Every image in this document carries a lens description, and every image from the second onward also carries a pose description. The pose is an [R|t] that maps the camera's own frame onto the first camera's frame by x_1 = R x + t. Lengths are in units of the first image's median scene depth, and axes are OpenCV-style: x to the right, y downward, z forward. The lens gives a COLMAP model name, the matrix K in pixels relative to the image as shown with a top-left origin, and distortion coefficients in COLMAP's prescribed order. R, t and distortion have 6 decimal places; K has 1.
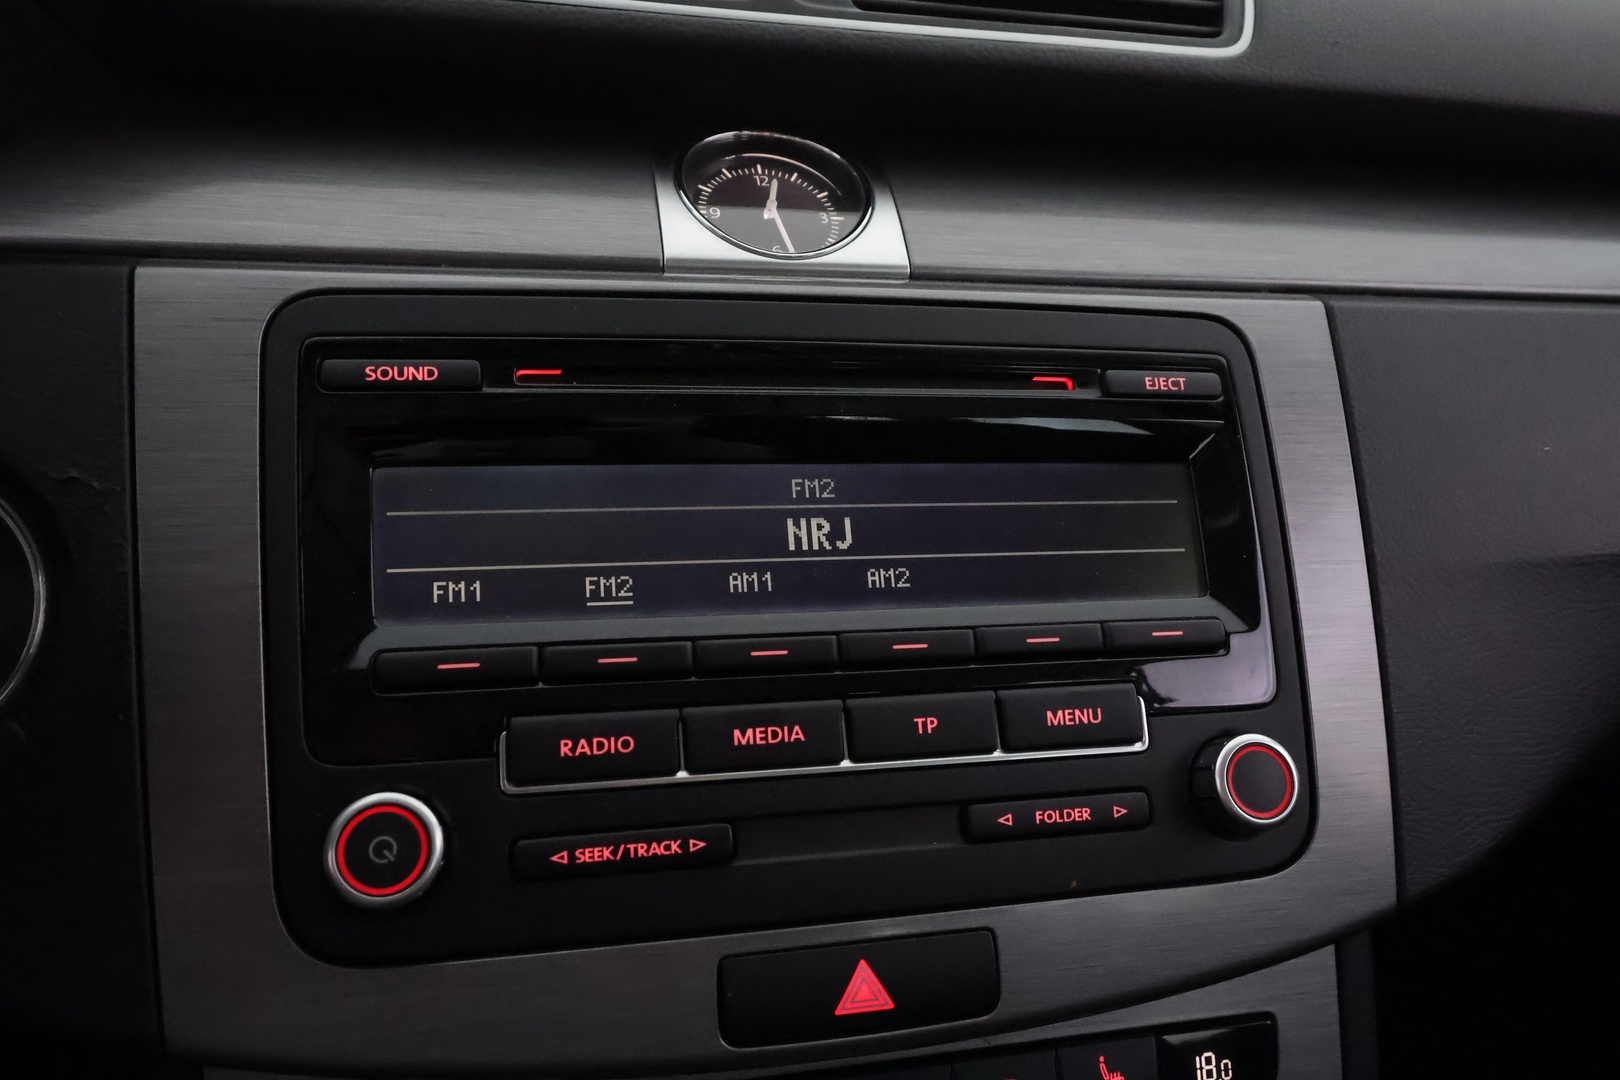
lens RADIAL K [[1282.7, 0, 810.0], [0, 1282.7, 540.0], [0, 0, 1]] dist [-0.021073, 0.010728]
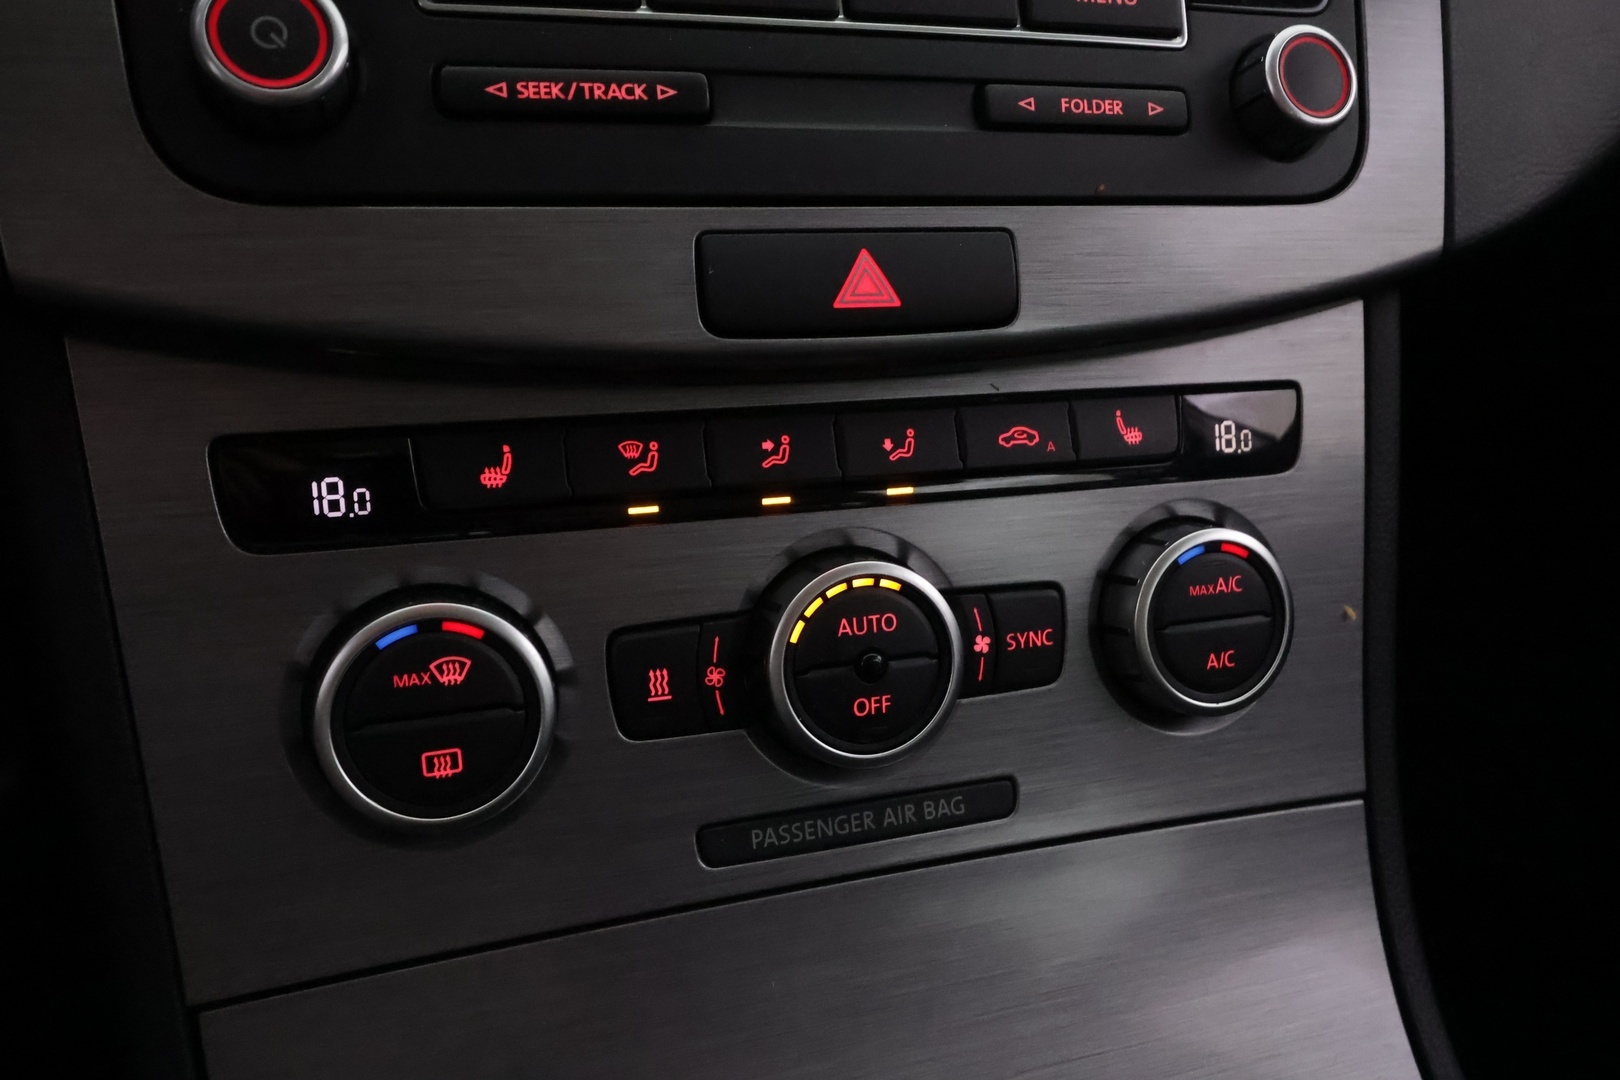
lens RADIAL K [[1282.7, 0, 810.0], [0, 1282.7, 540.0], [0, 0, 1]] dist [-0.021073, 0.010728]
pose [[0.996816, -0.019211, 0.077383, -0.060476], [0.003834, 0.980966, 0.194141, 0.334002], [-0.079640, -0.193226, 0.977917, 0.129929]]
